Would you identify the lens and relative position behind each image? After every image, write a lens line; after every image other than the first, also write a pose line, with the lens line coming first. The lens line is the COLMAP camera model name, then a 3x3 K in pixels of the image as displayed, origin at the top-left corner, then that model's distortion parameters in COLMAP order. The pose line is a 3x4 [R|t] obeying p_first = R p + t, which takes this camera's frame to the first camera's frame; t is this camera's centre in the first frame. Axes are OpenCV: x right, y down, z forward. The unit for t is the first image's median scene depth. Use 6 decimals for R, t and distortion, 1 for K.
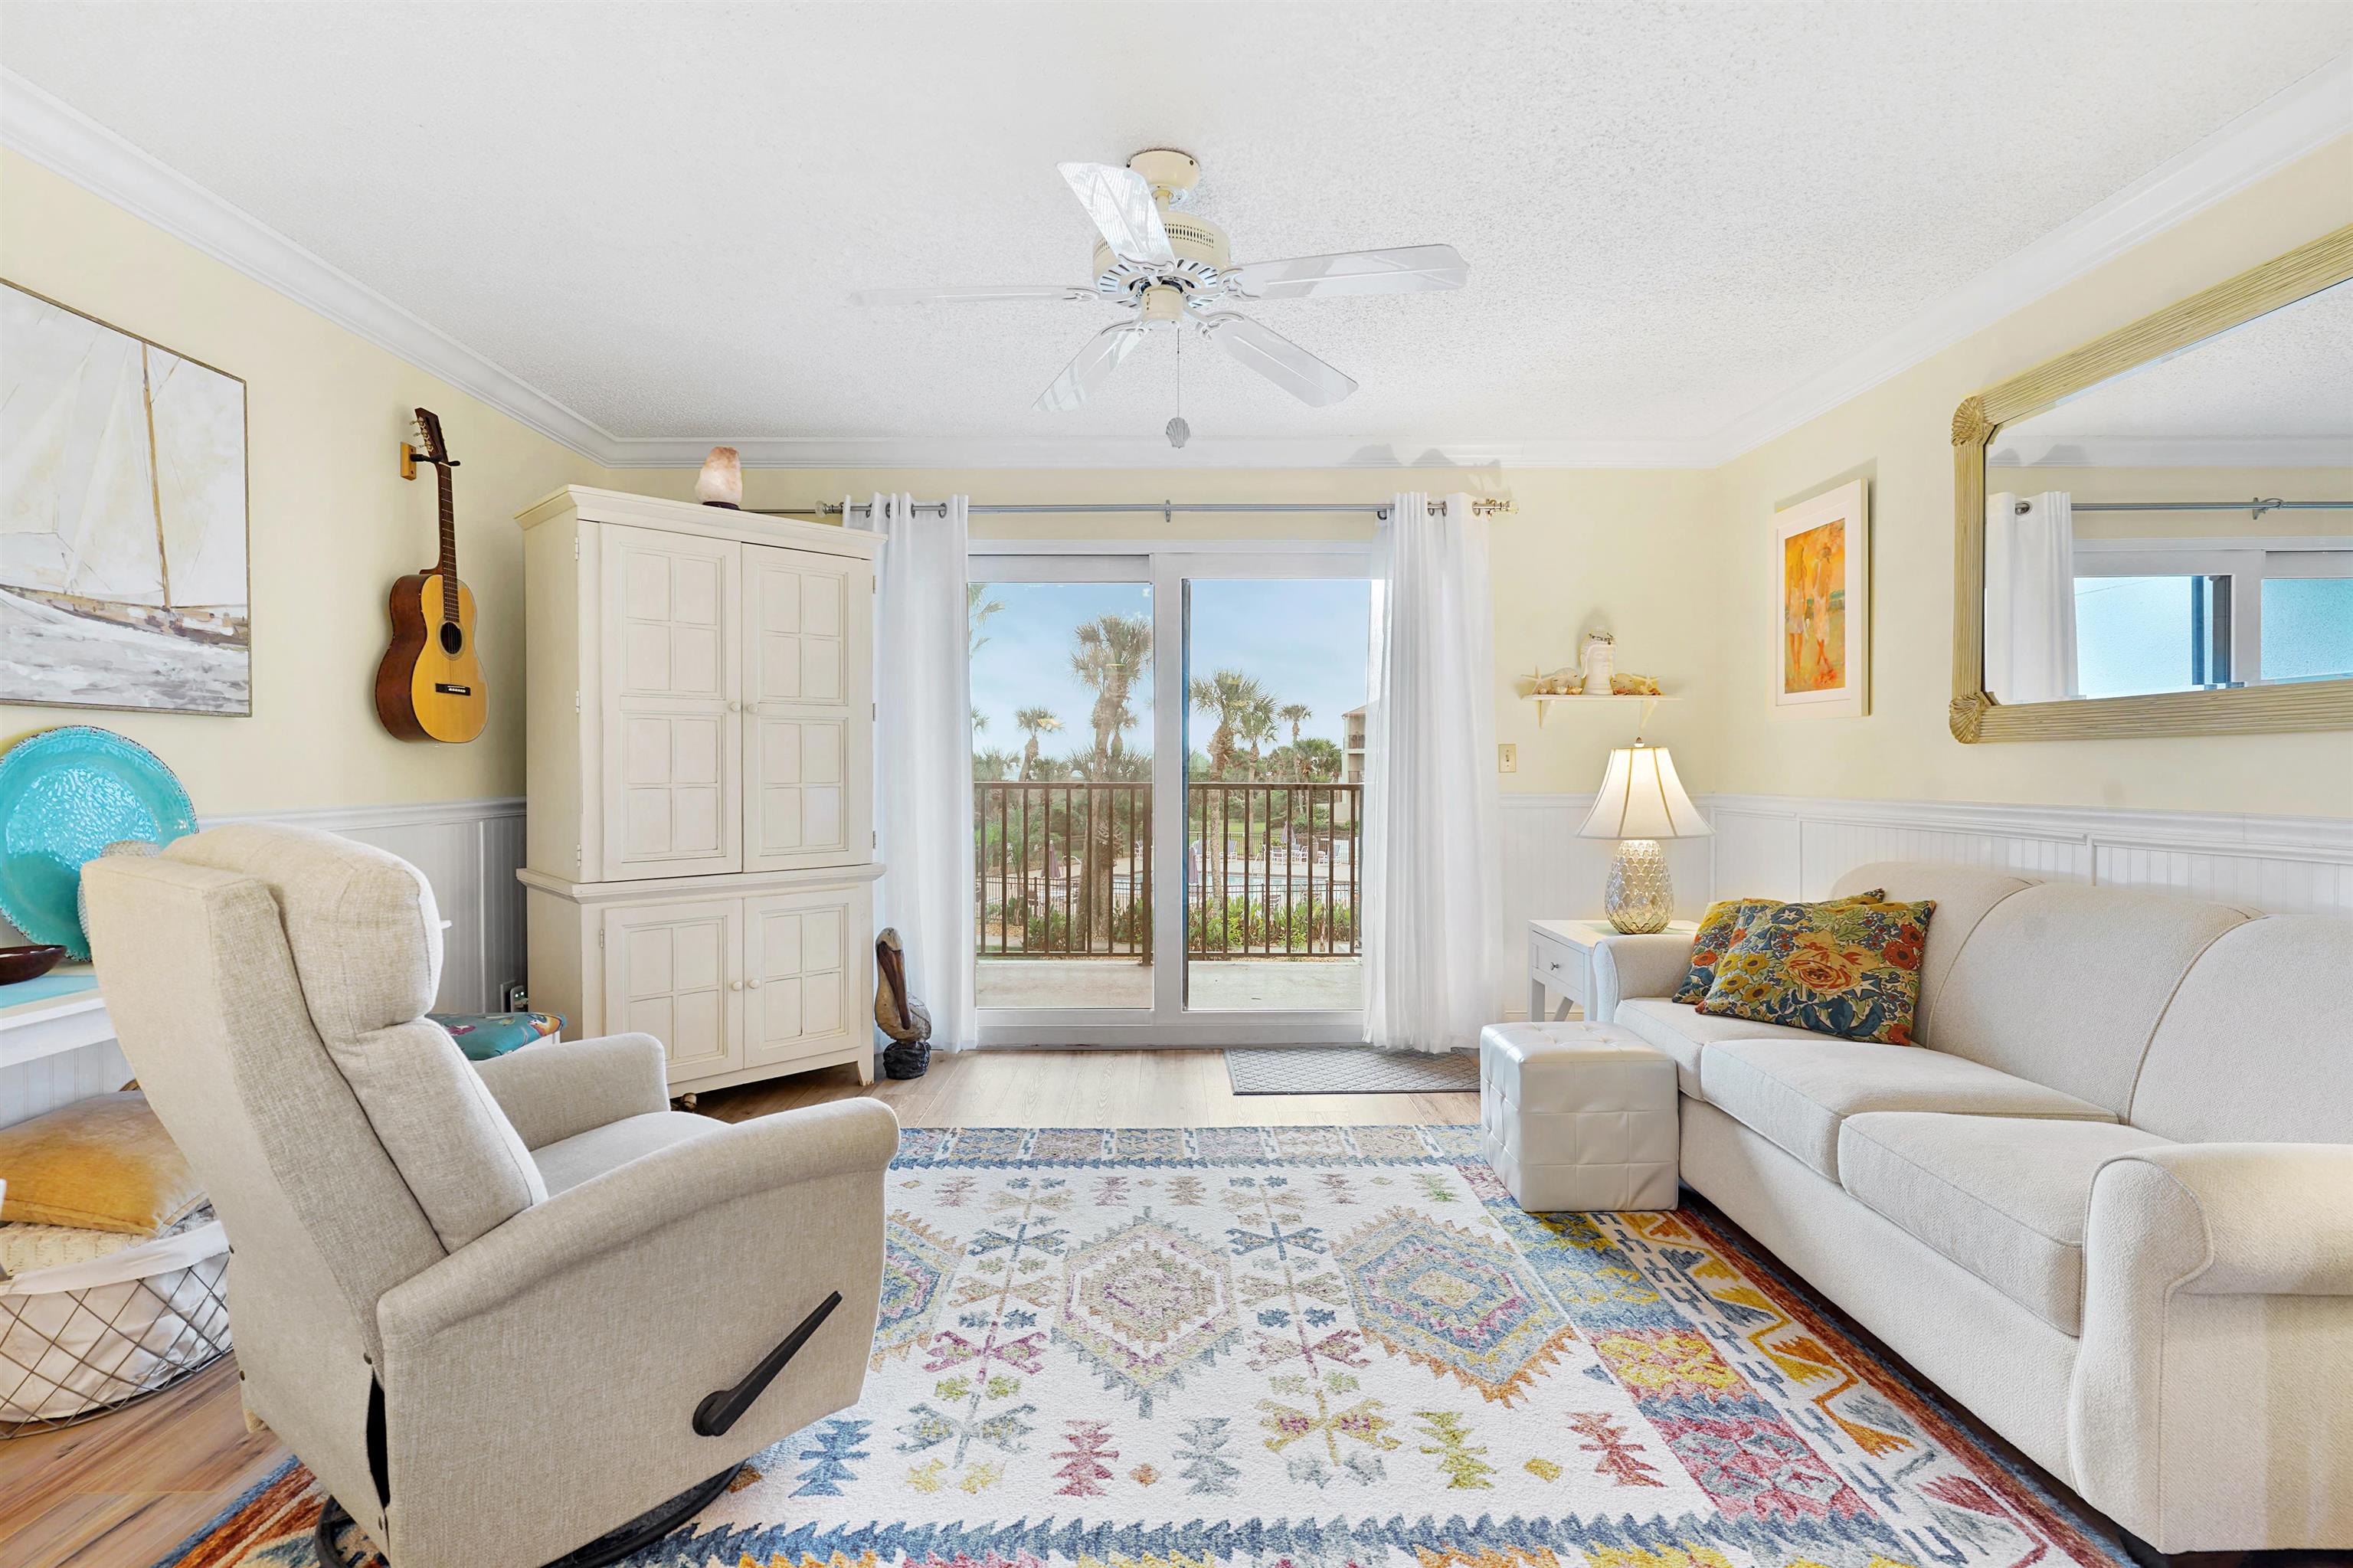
lens RADIAL K [[1141.0, 0, 1173.6], [0, 1141.0, 772.9], [0, 0, 1]] dist [0.000113, 0.000943]
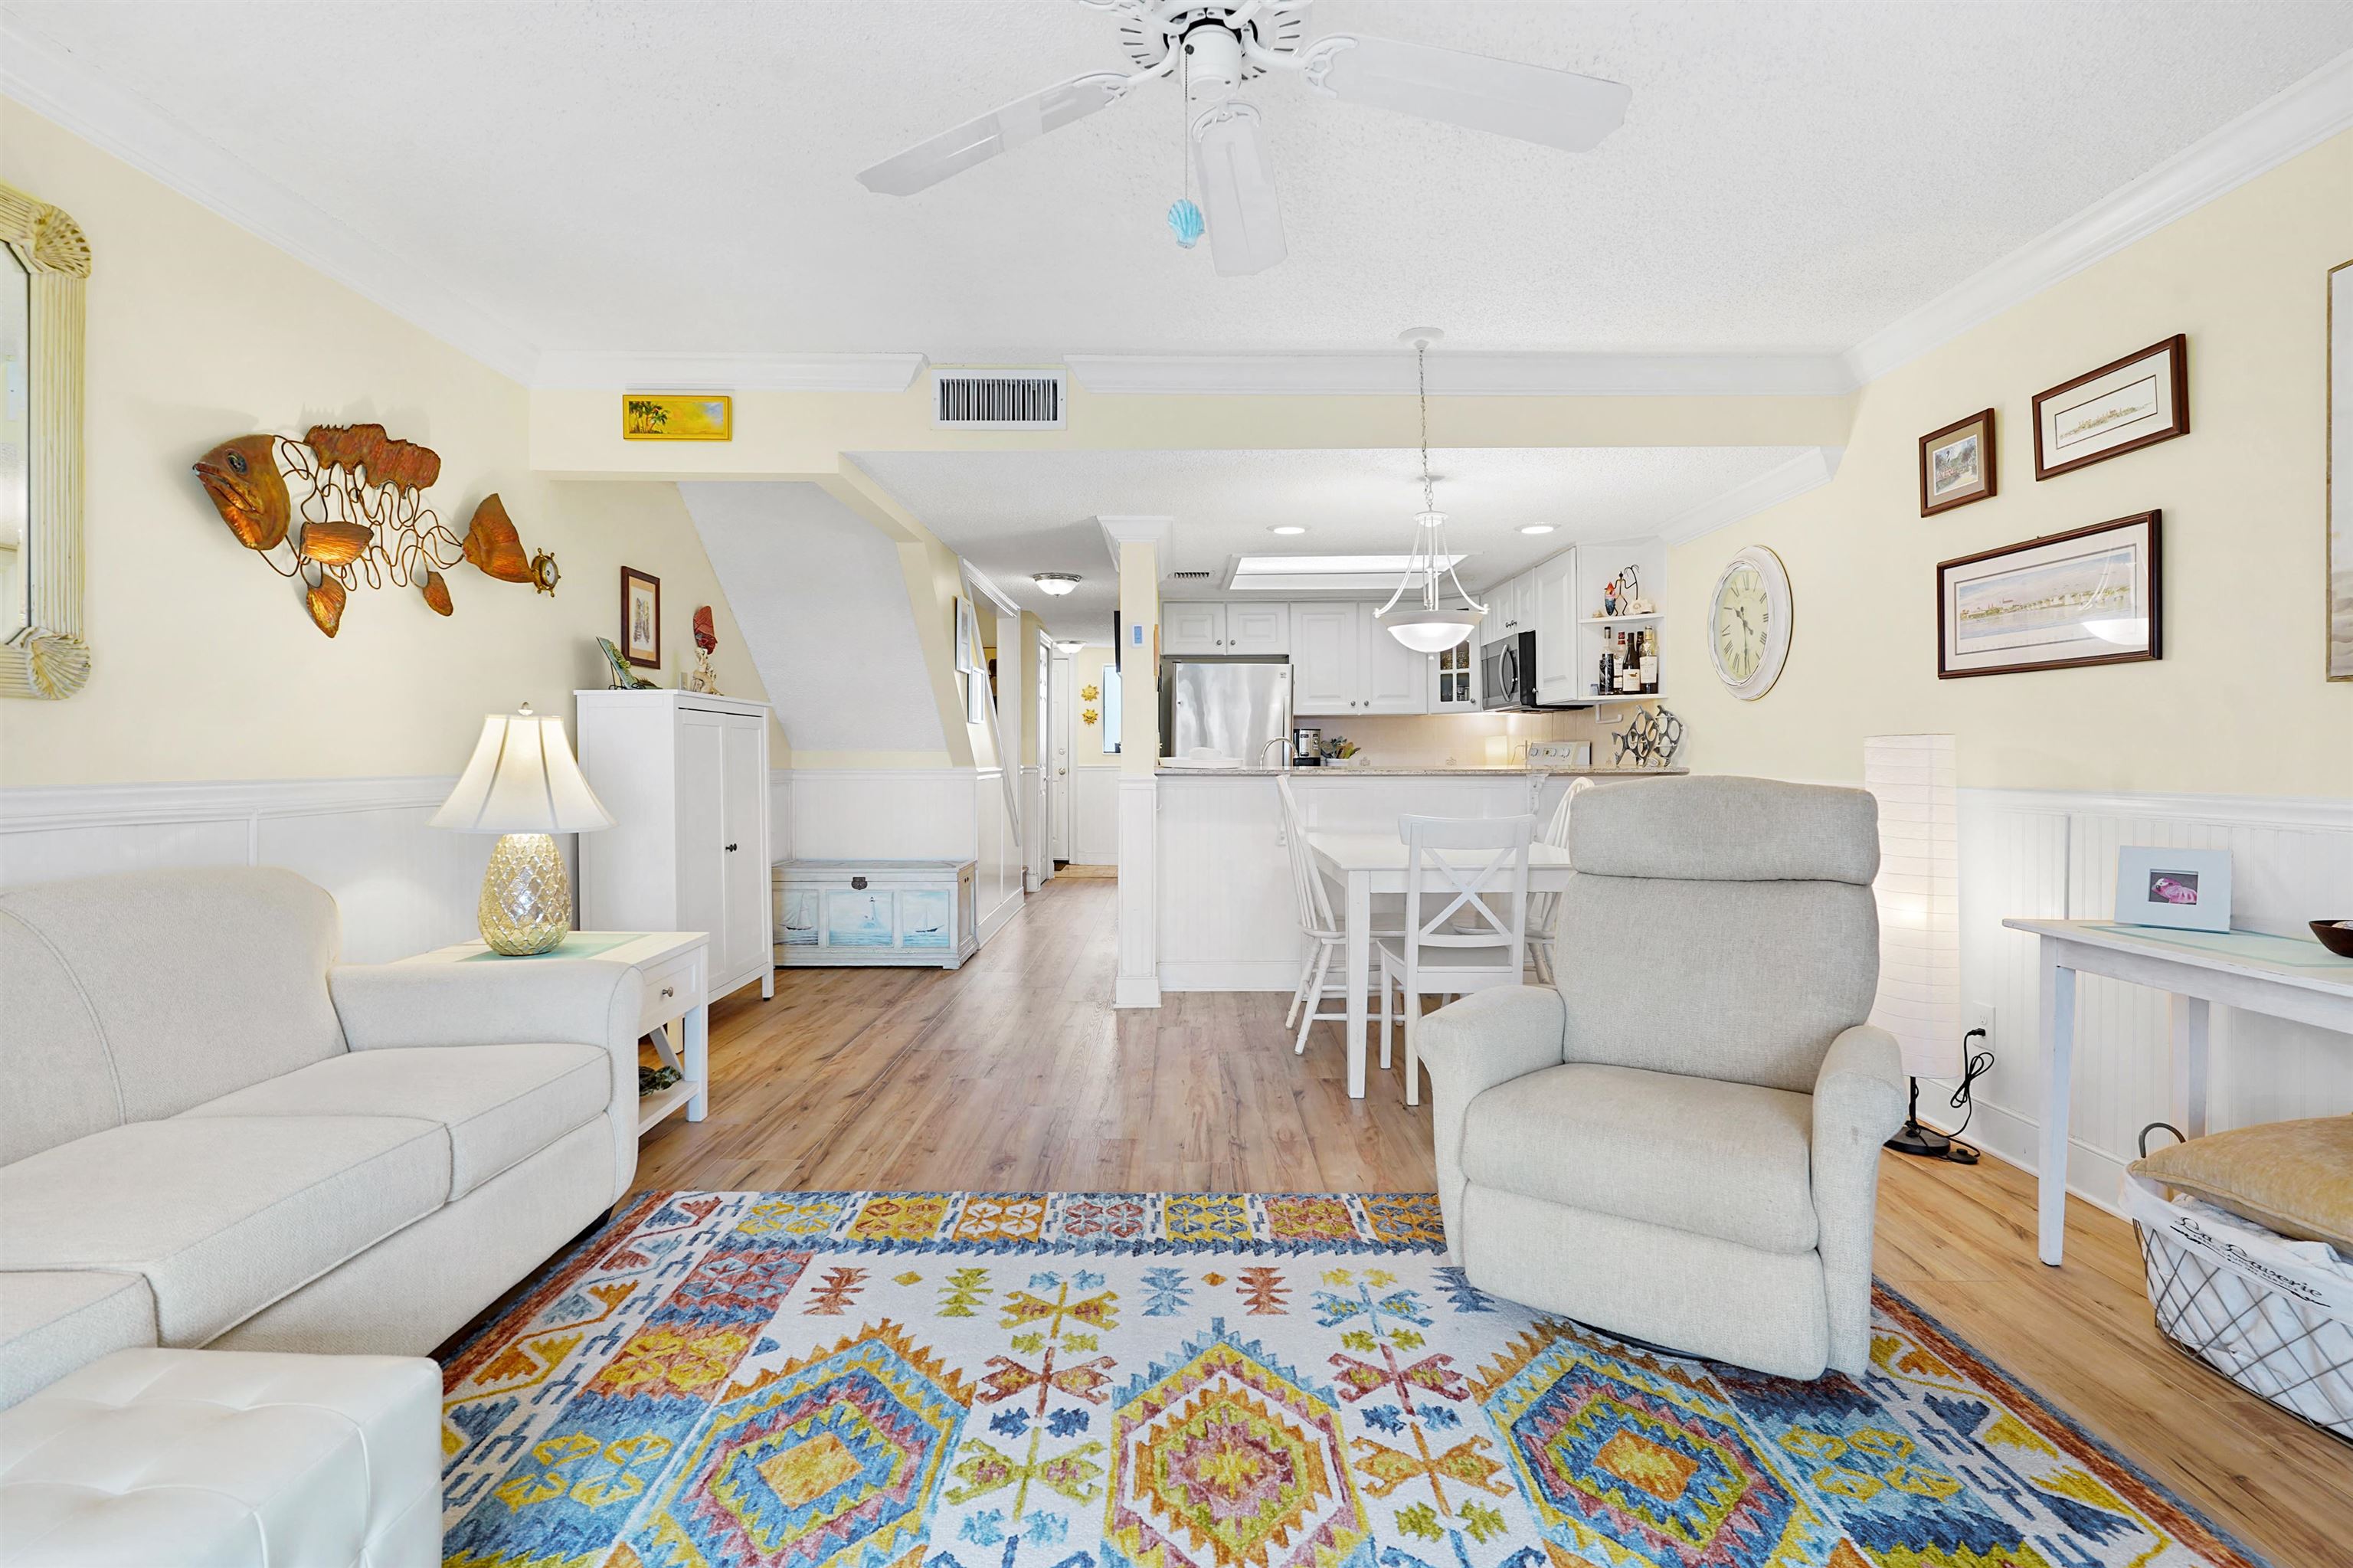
lens RADIAL K [[1168.7, 0, 1176.5], [0, 1168.7, 784.0], [0, 0, 1]] dist [-0.001665, -0.000030]
pose [[-0.999932, -0.004254, 0.010815, 0.003857], [-0.003957, 0.999620, 0.027296, 0.005547], [-0.010927, 0.027252, -0.999569, 1.442573]]
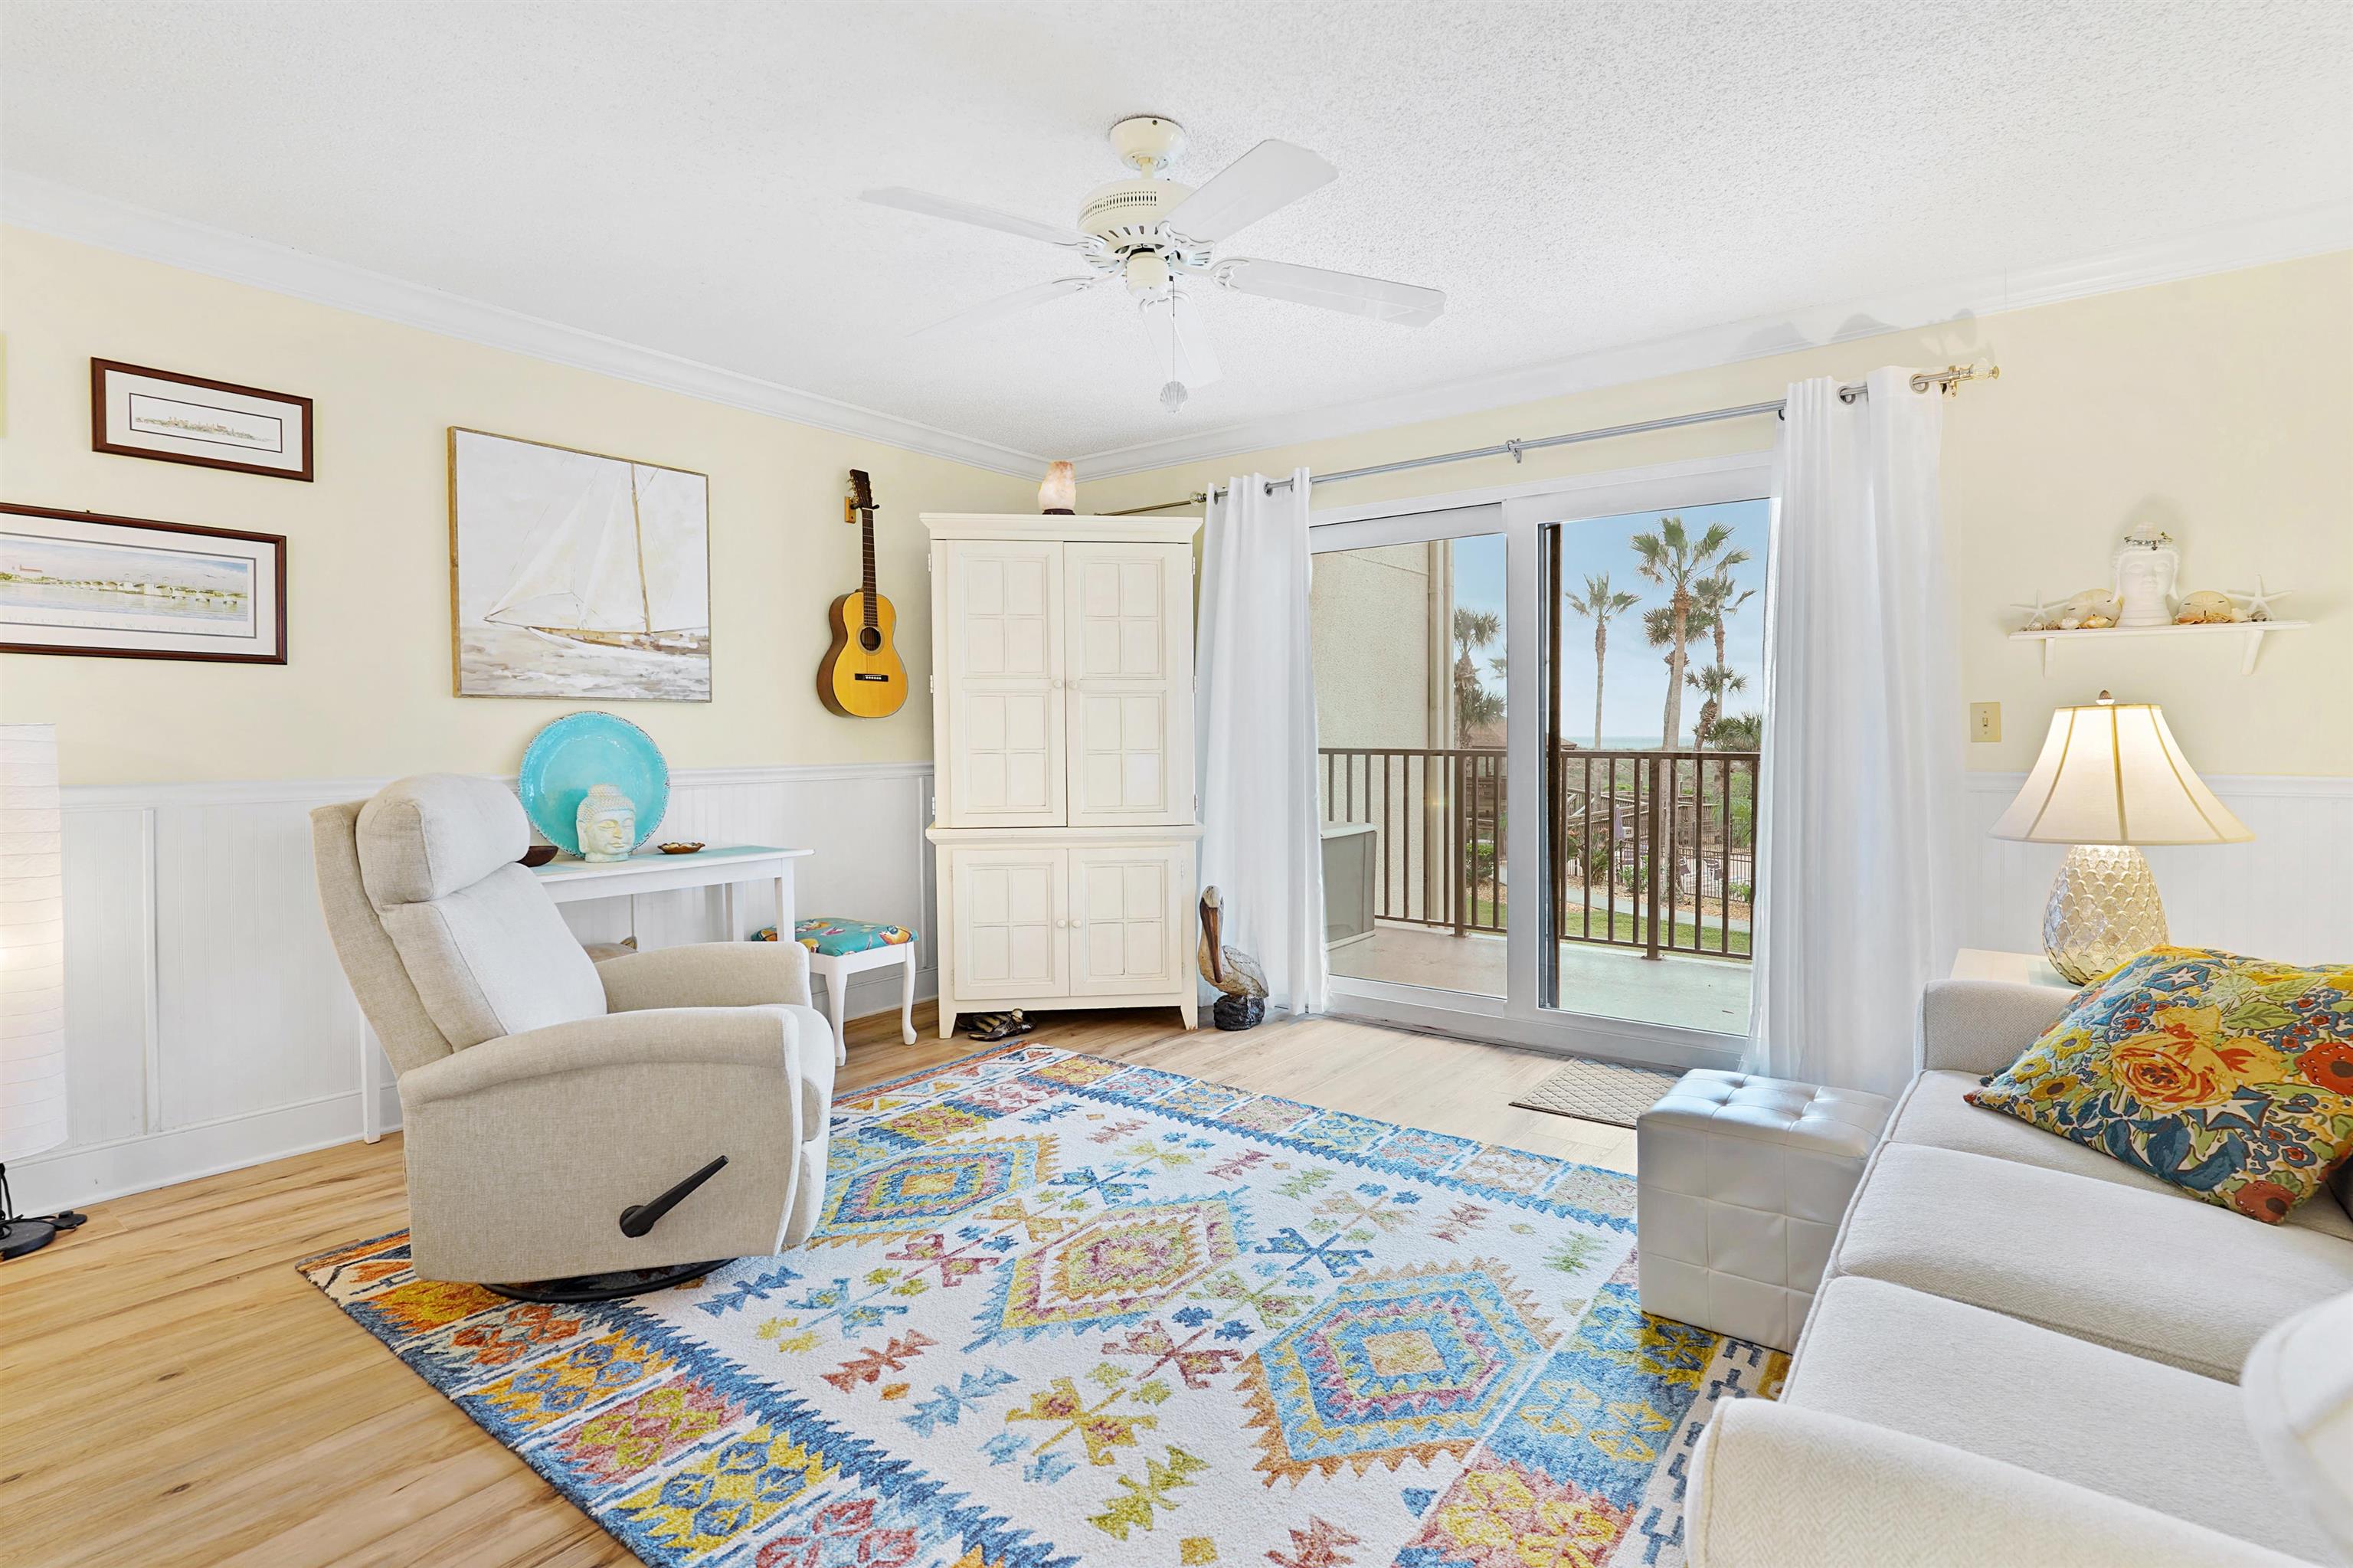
lens RADIAL K [[1133.0, 0, 1161.3], [0, 1133.0, 745.4], [0, 0, 1]] dist [-0.000777, 0.001152]
pose [[0.787630, 0.005041, -0.616127, 0.516624], [-0.001269, 0.999978, 0.006559, -0.003667], [0.616147, -0.004384, 0.787619, 0.193012]]
